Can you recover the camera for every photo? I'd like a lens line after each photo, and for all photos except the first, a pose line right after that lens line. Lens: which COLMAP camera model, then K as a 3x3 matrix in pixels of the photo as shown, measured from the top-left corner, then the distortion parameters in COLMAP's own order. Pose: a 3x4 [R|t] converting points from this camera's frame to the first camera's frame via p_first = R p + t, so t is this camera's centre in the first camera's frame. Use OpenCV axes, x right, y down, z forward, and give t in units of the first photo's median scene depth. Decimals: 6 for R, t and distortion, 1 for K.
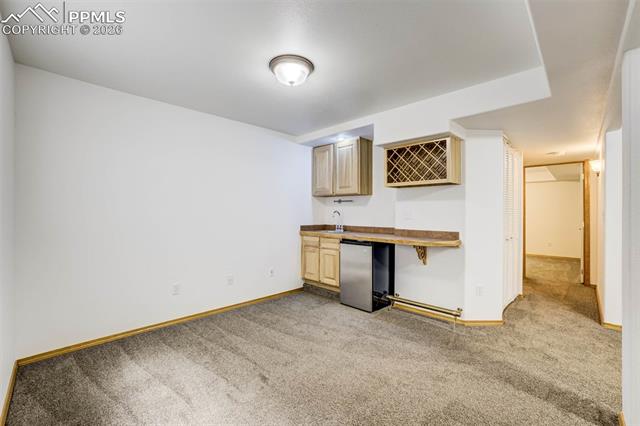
lens RADIAL K [[274.4, 0, 321.3], [0, 274.4, 213.9], [0, 0, 1]] dist [-0.041983, 0.013051]
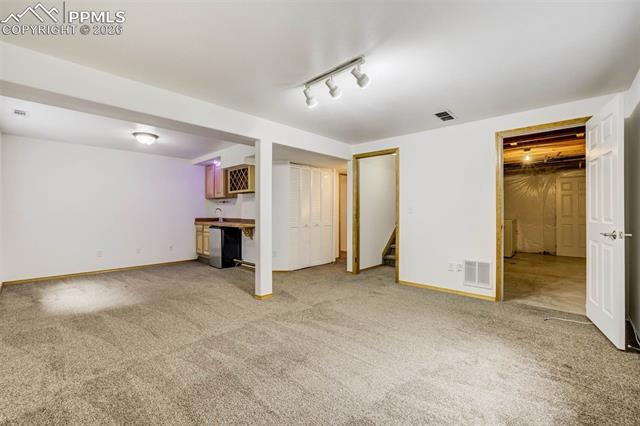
lens RADIAL K [[276.7, 0, 321.1], [0, 276.7, 214.2], [0, 0, 1]] dist [-0.042040, 0.013195]
pose [[0.999455, -0.004657, 0.032677, 0.737519], [0.004637, 0.999989, 0.000698, 0.029678], [-0.032680, -0.000546, 0.999466, -0.695808]]
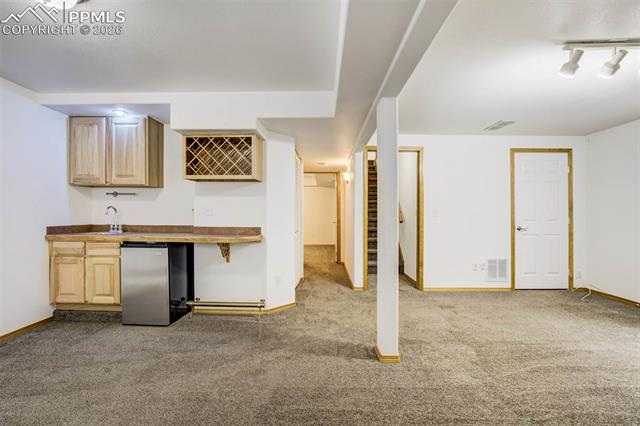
lens RADIAL K [[274.4, 0, 321.3], [0, 274.4, 213.9], [0, 0, 1]] dist [-0.041983, 0.013051]
pose [[0.721611, -0.003767, 0.692288, -0.052847], [0.000907, 0.999989, 0.004497, 0.010282], [-0.692298, -0.002617, 0.721607, 0.066279]]
